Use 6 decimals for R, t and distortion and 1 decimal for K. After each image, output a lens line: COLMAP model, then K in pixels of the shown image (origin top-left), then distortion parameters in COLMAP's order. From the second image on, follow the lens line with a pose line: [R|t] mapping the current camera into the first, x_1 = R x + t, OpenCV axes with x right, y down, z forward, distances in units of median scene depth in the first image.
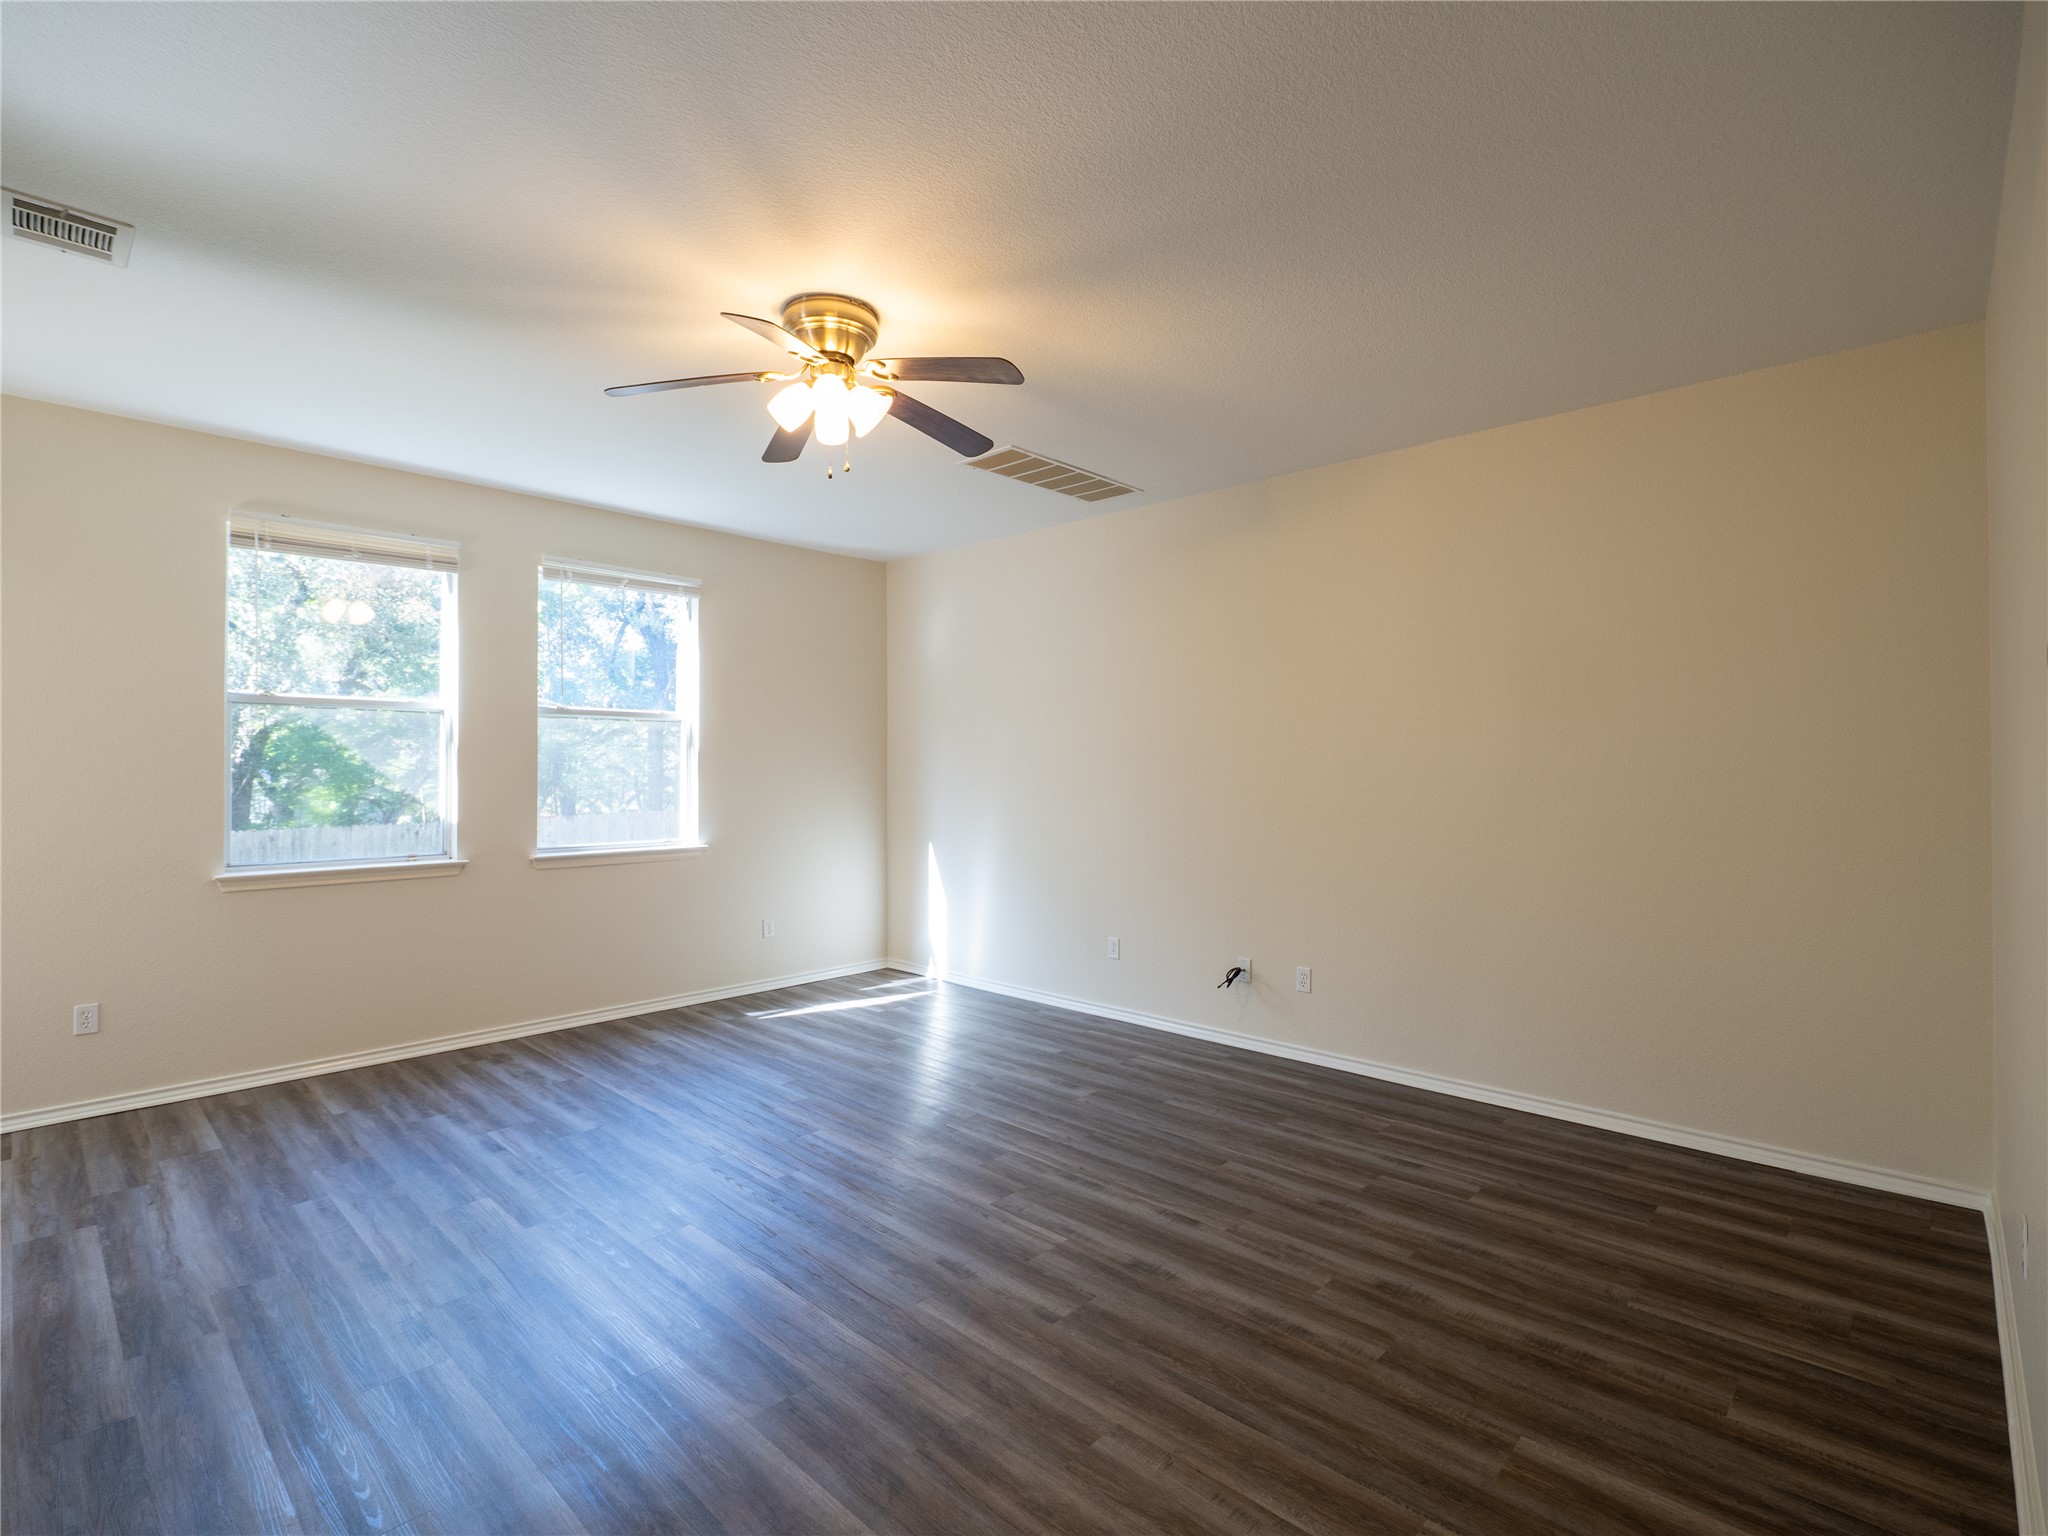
lens RADIAL K [[973.2, 0, 1024.0], [0, 973.2, 768.0], [0, 0, 1]] dist [-0.012015, -0.000436]
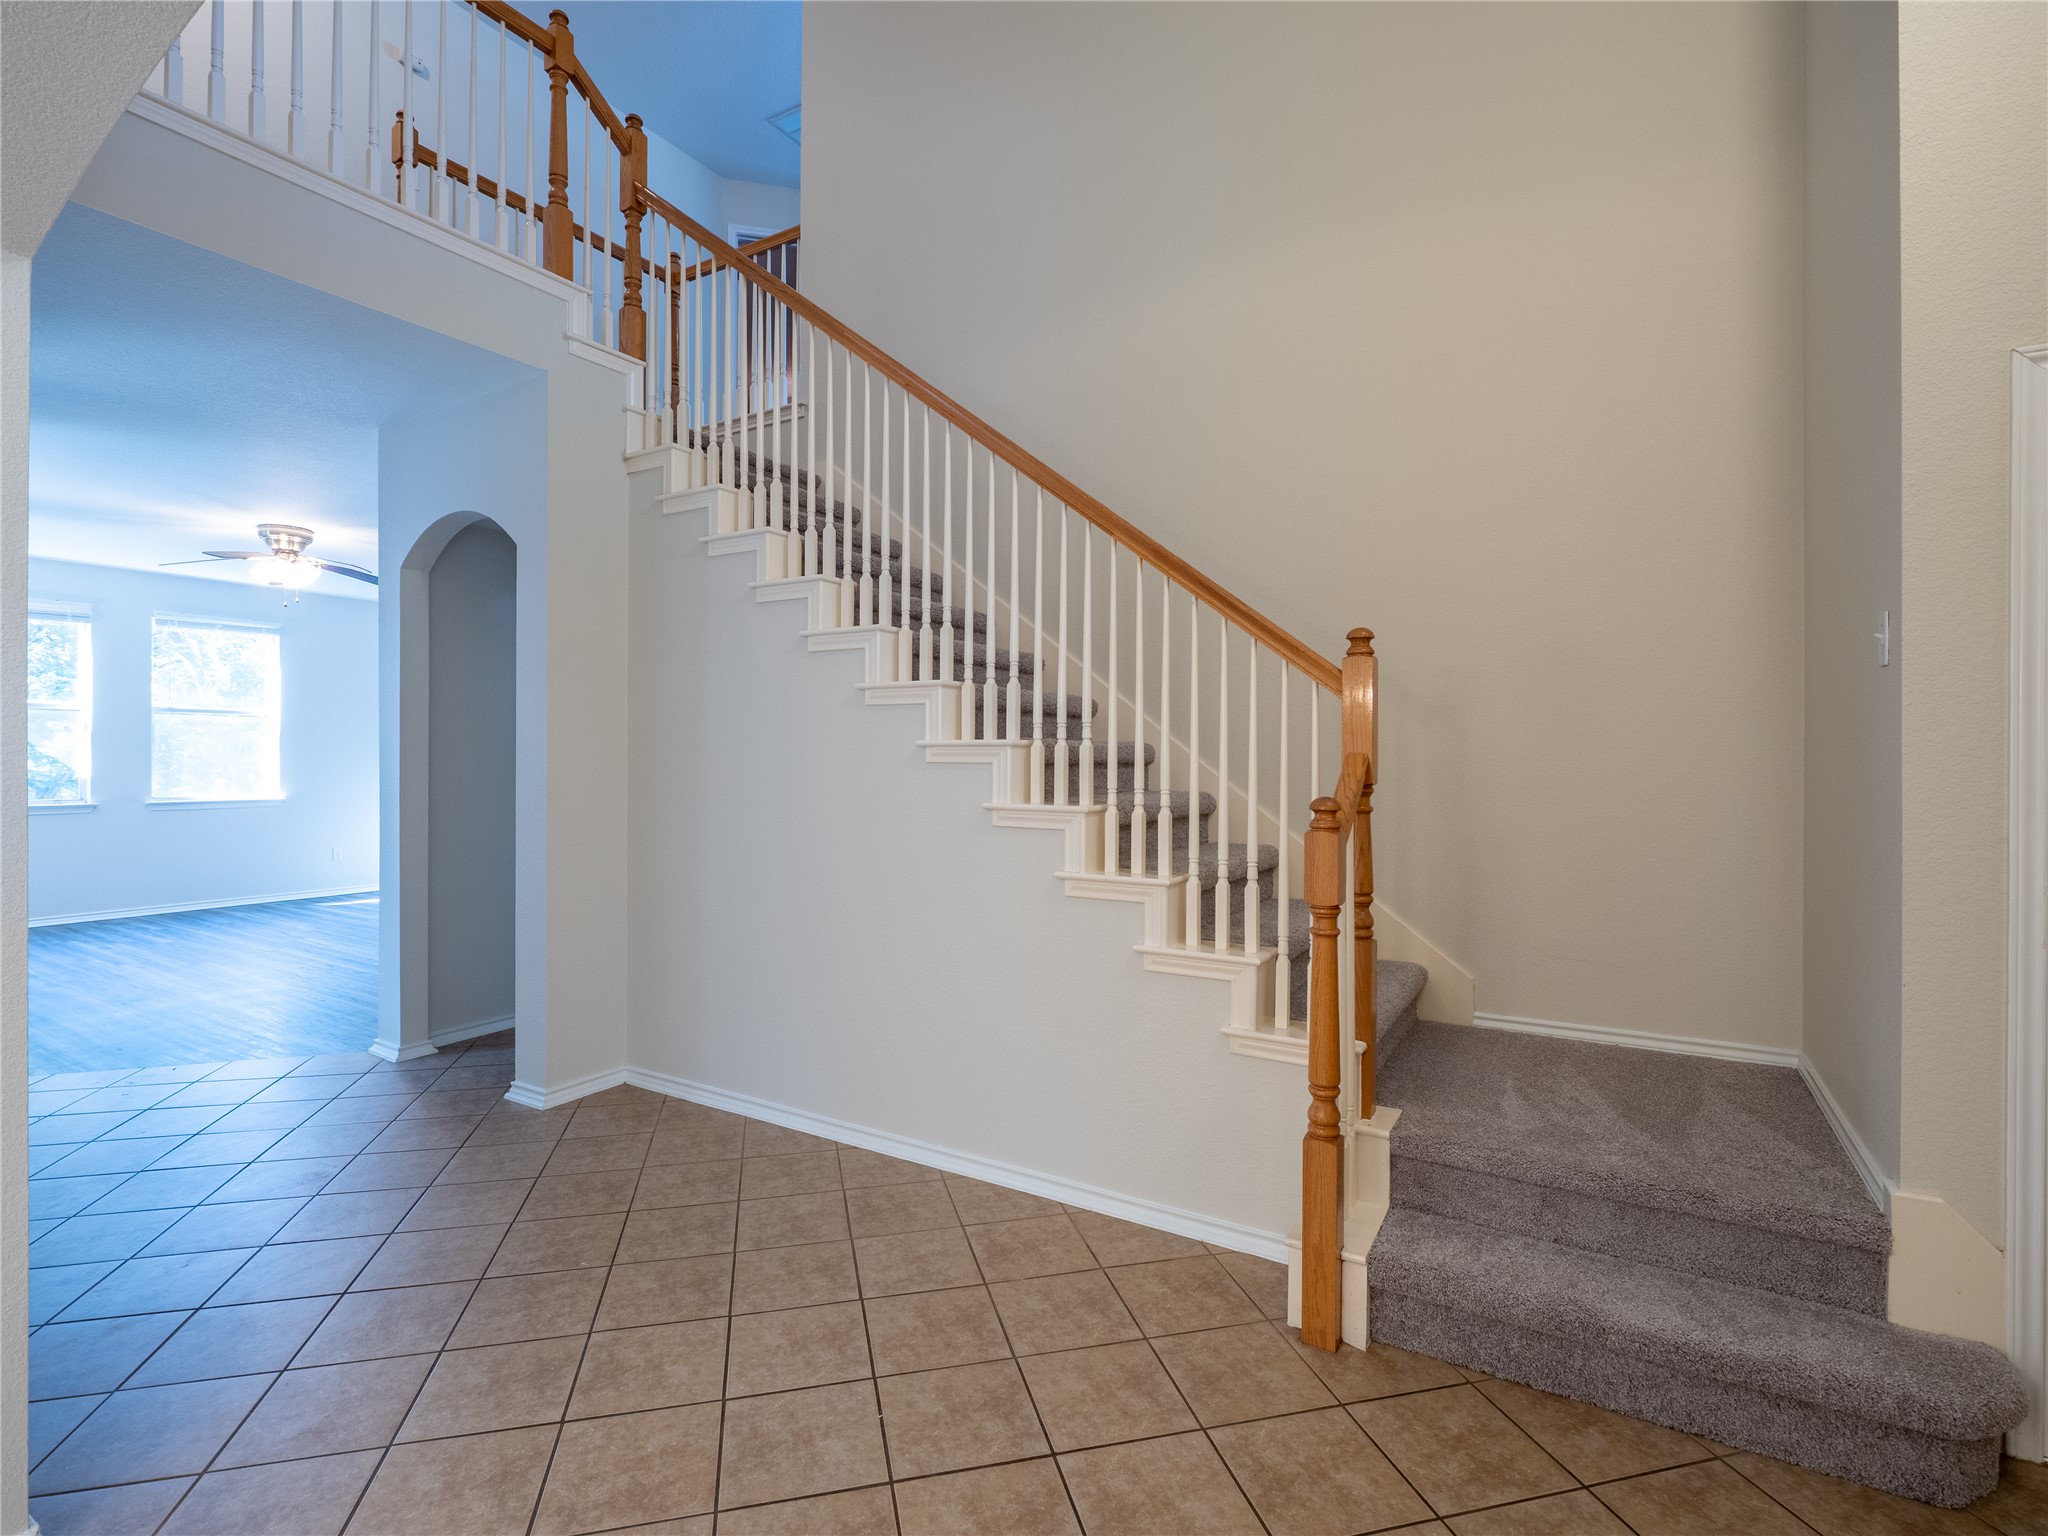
lens RADIAL K [[973.2, 0, 1024.0], [0, 973.2, 768.0], [0, 0, 1]] dist [-0.012015, -0.000436]
pose [[0.976919, 0.007179, 0.213490, 0.551974], [-0.010164, 0.999865, 0.012886, 0.001736], [-0.213369, -0.014758, 0.976860, -0.835354]]
